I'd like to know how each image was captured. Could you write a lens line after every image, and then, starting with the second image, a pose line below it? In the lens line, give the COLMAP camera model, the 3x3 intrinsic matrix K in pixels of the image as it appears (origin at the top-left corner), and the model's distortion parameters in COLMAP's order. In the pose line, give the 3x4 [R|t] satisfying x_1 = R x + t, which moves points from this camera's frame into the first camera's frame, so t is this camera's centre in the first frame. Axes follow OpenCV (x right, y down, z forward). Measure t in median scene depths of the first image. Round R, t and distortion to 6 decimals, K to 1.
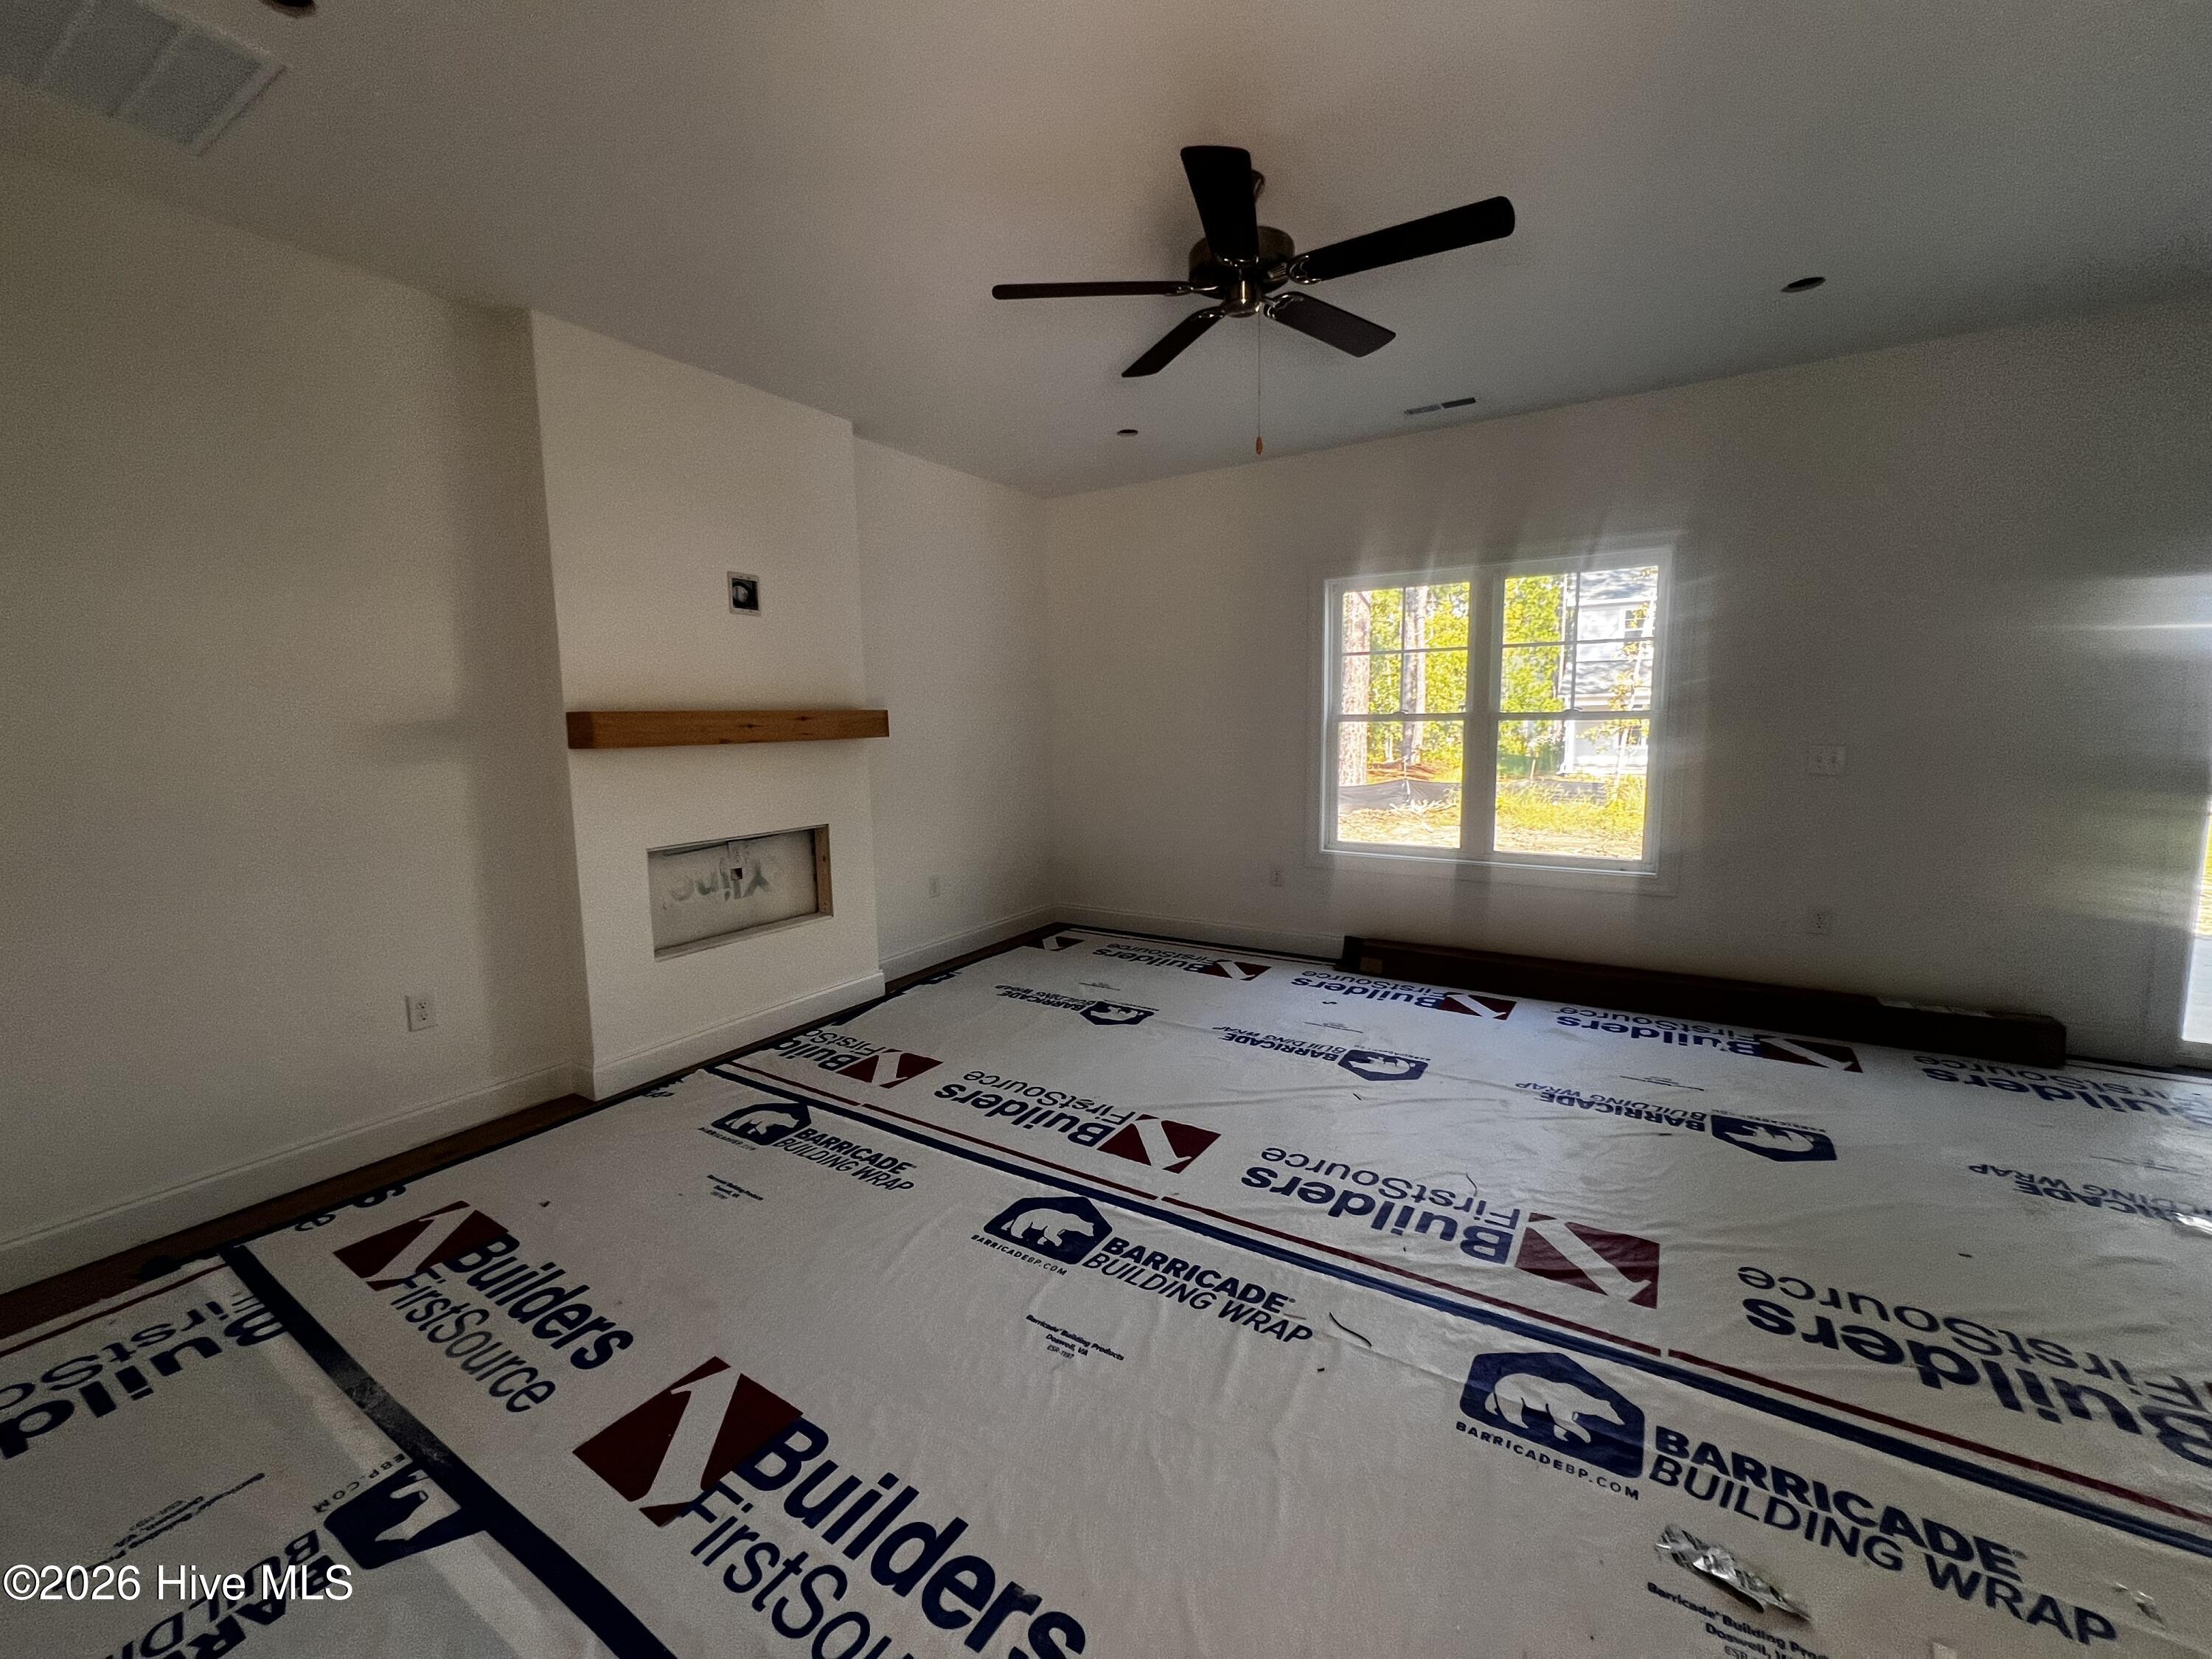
lens RADIAL K [[895.0, 0, 1104.1], [0, 895.0, 825.7], [0, 0, 1]] dist [0.000841, 0.000253]
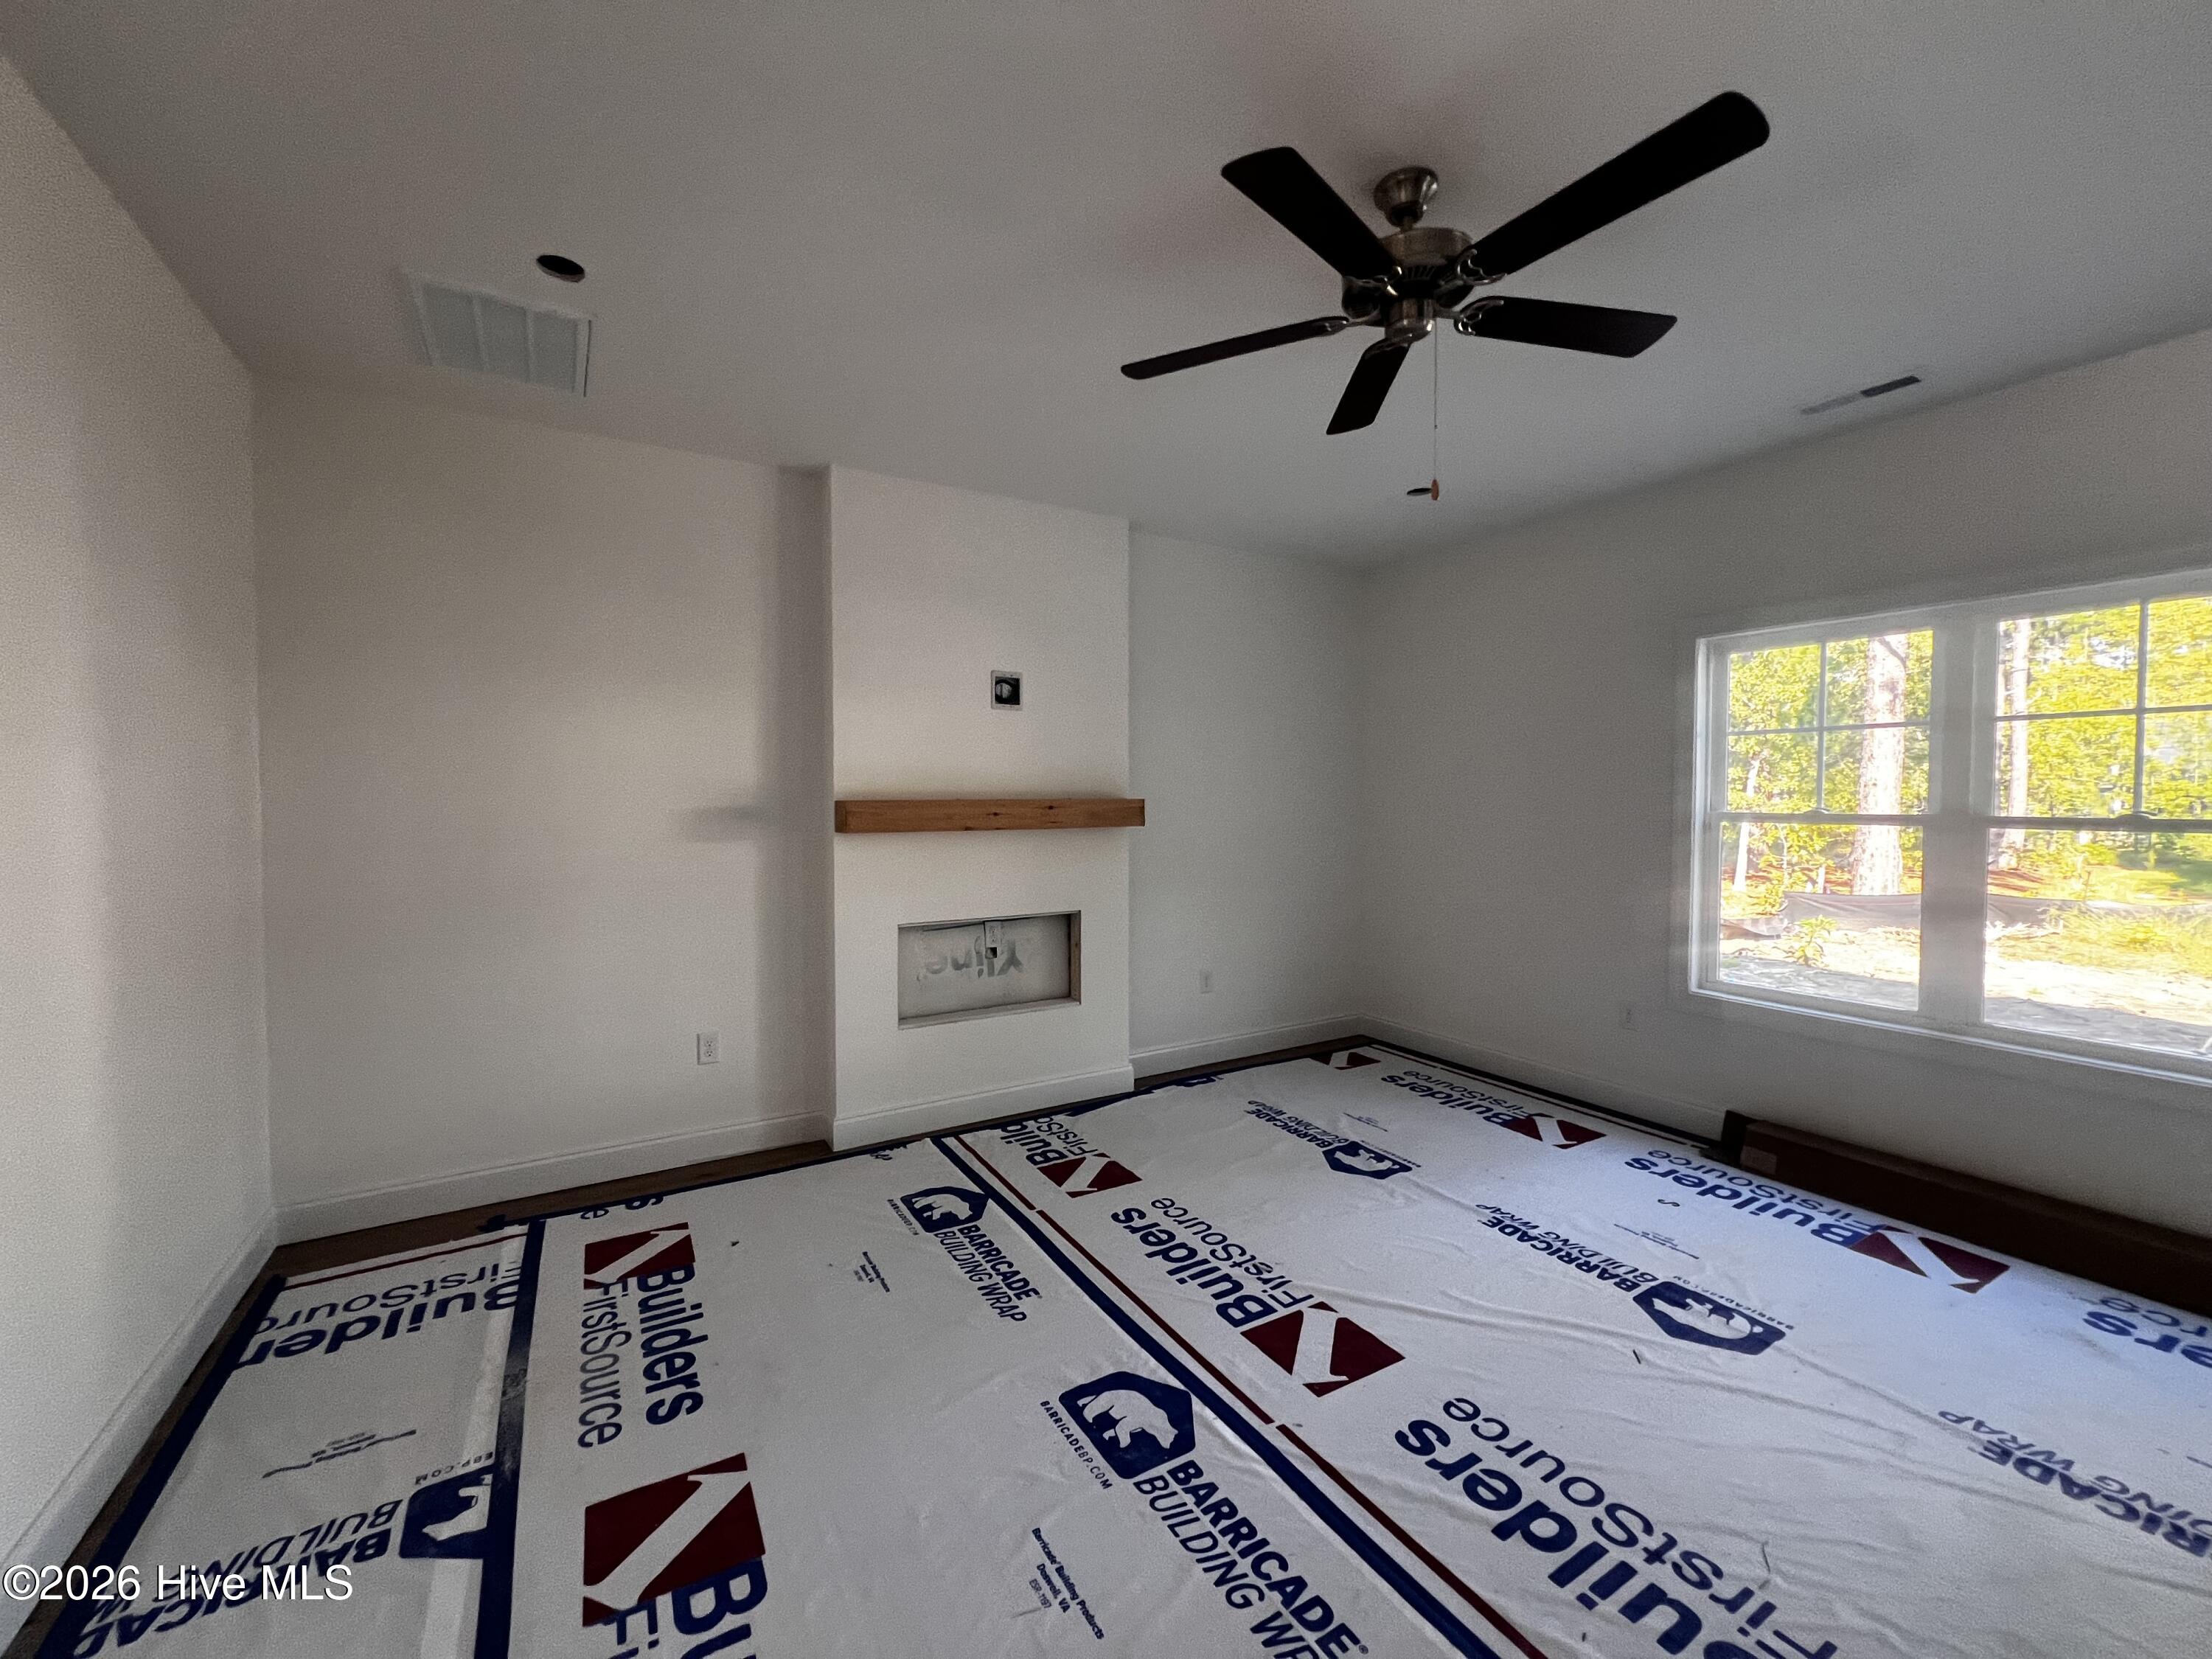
lens RADIAL K [[894.1, 0, 1101.1], [0, 894.1, 823.3], [0, 0, 1]] dist [-0.000943, 0.001088]
pose [[0.888192, 0.028117, -0.458611, 0.230699], [-0.067751, 0.995230, -0.070197, -0.041585], [0.454450, 0.093420, 0.885860, 0.148001]]
